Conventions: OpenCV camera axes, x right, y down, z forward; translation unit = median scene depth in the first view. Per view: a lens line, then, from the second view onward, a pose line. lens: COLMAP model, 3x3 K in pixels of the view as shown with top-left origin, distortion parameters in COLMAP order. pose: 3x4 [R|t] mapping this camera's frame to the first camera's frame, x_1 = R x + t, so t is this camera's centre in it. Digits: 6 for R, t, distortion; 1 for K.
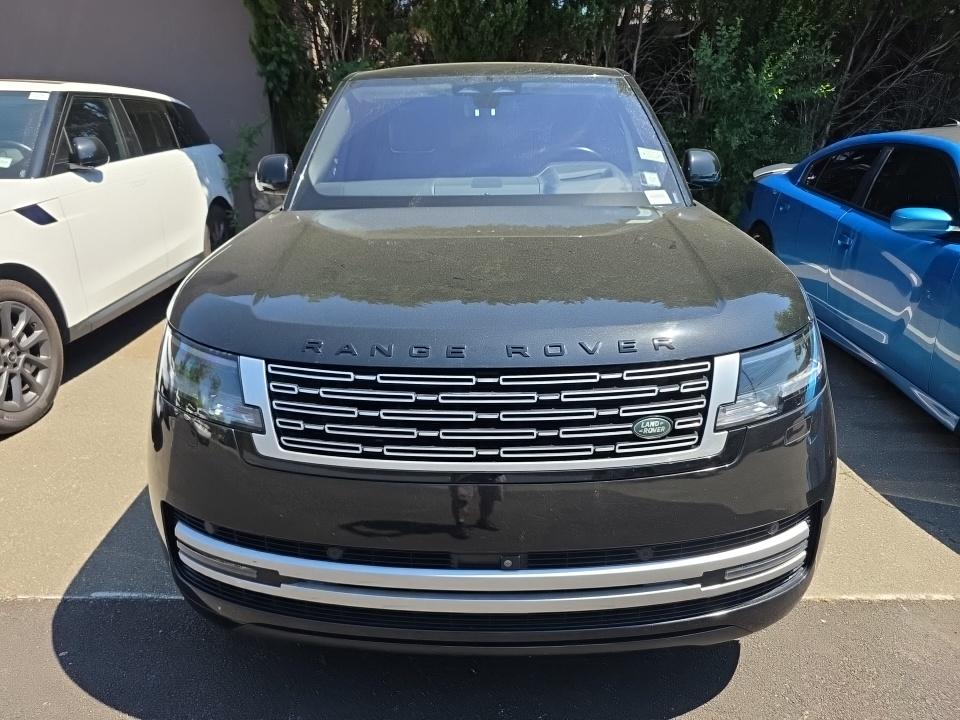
lens RADIAL K [[651.5, 0, 481.5], [0, 651.5, 363.7], [0, 0, 1]] dist [0.004286, -0.003234]
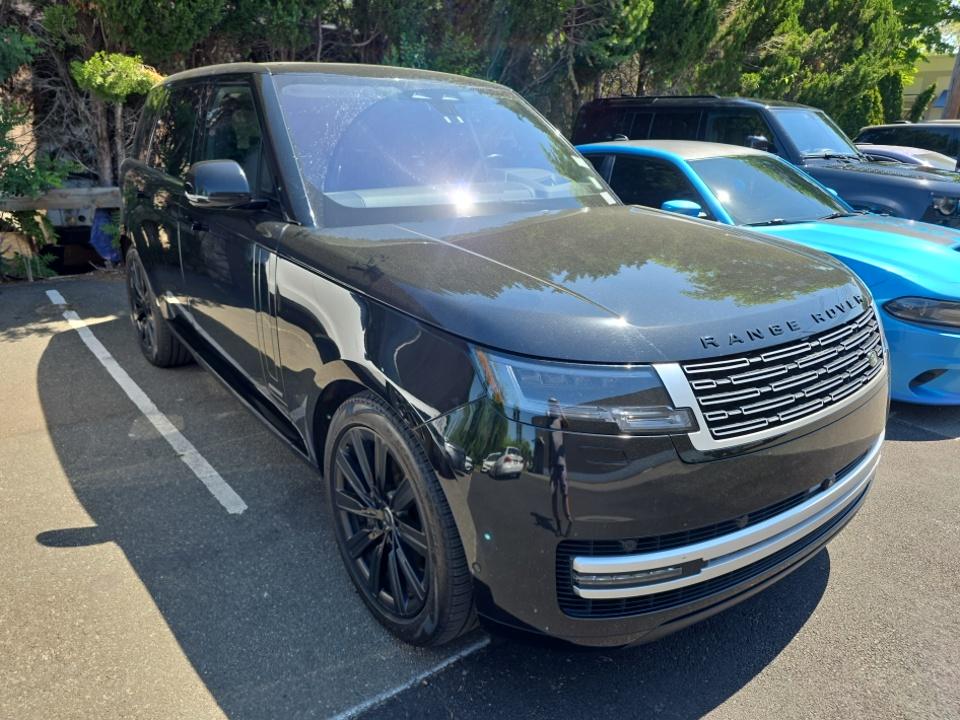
lens RADIAL K [[651.5, 0, 482.0], [0, 651.5, 356.1], [0, 0, 1]] dist [0.004286, -0.003234]
pose [[0.786376, -0.171706, 0.593405, -1.114890], [0.177615, 0.982878, 0.049029, -0.114491], [-0.591663, 0.066842, 0.803410, 0.320838]]
